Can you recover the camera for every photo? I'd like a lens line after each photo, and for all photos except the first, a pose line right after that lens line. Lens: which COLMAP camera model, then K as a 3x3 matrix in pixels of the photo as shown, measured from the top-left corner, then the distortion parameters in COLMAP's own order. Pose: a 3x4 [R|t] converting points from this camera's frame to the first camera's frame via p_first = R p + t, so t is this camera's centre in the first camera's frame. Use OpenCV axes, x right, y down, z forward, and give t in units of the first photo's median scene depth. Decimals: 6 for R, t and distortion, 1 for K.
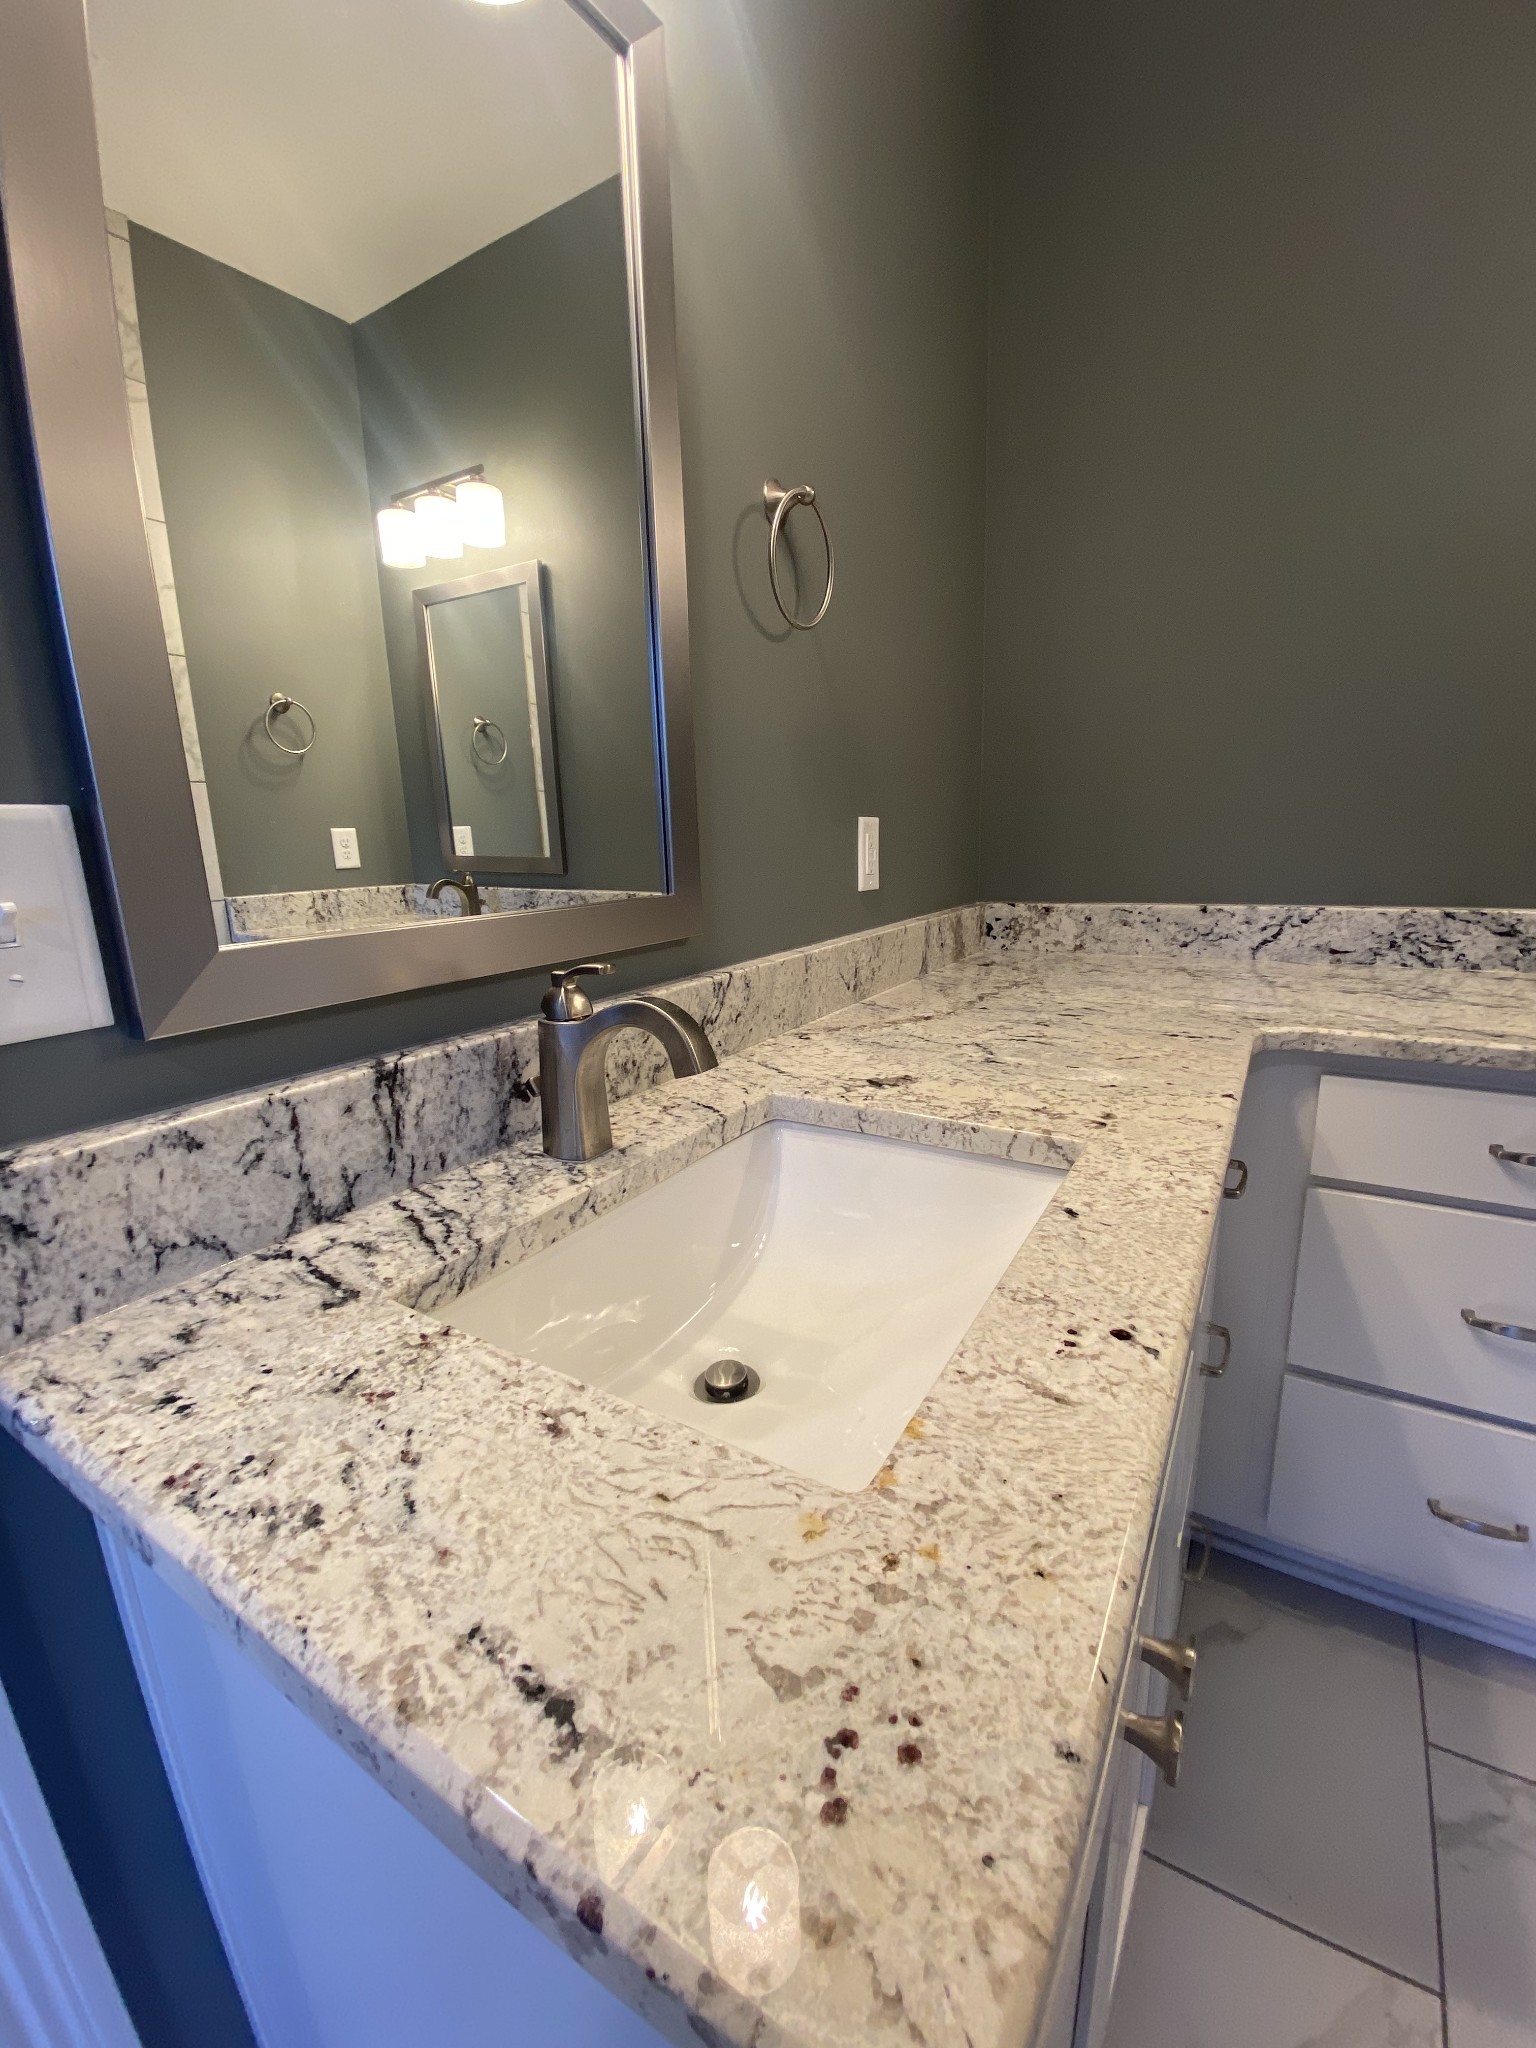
lens RADIAL K [[833.6, 0, 768.3], [0, 833.6, 1027.0], [0, 0, 1]] dist [0.003550, -0.001644]
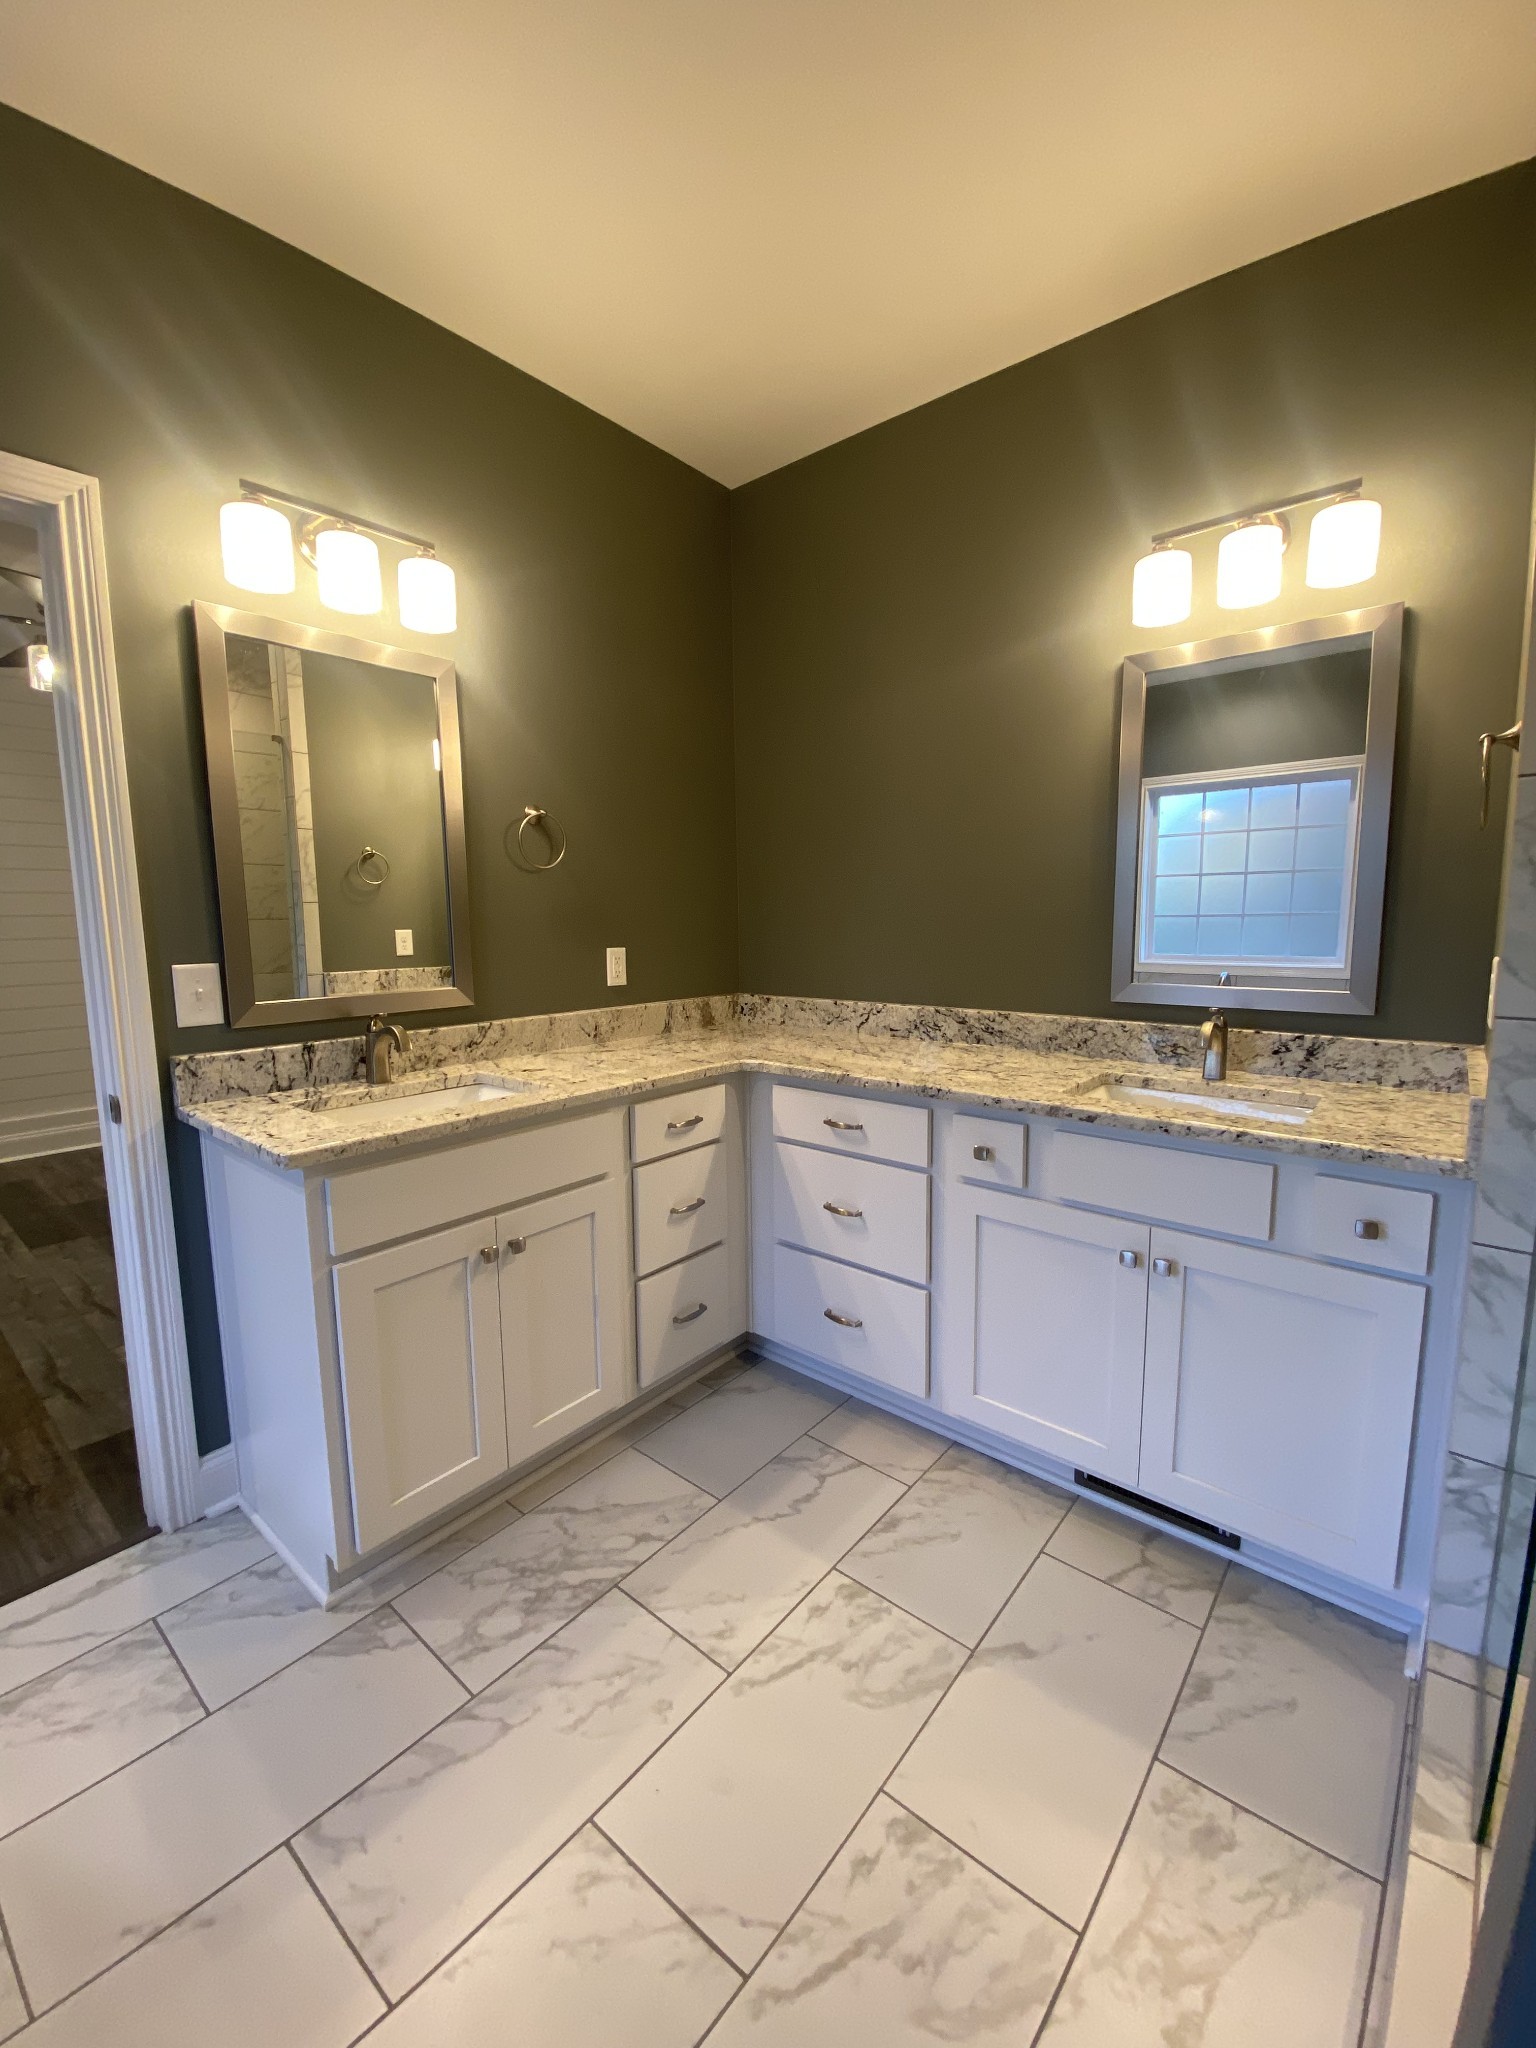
lens RADIAL K [[833.6, 0, 770.4], [0, 833.6, 1026.8], [0, 0, 1]] dist [0.003550, -0.001644]
pose [[0.990106, 0.040661, -0.134300, 0.709244], [-0.052595, 0.994859, -0.086543, 0.069937], [0.130090, 0.092750, 0.987154, -0.782425]]
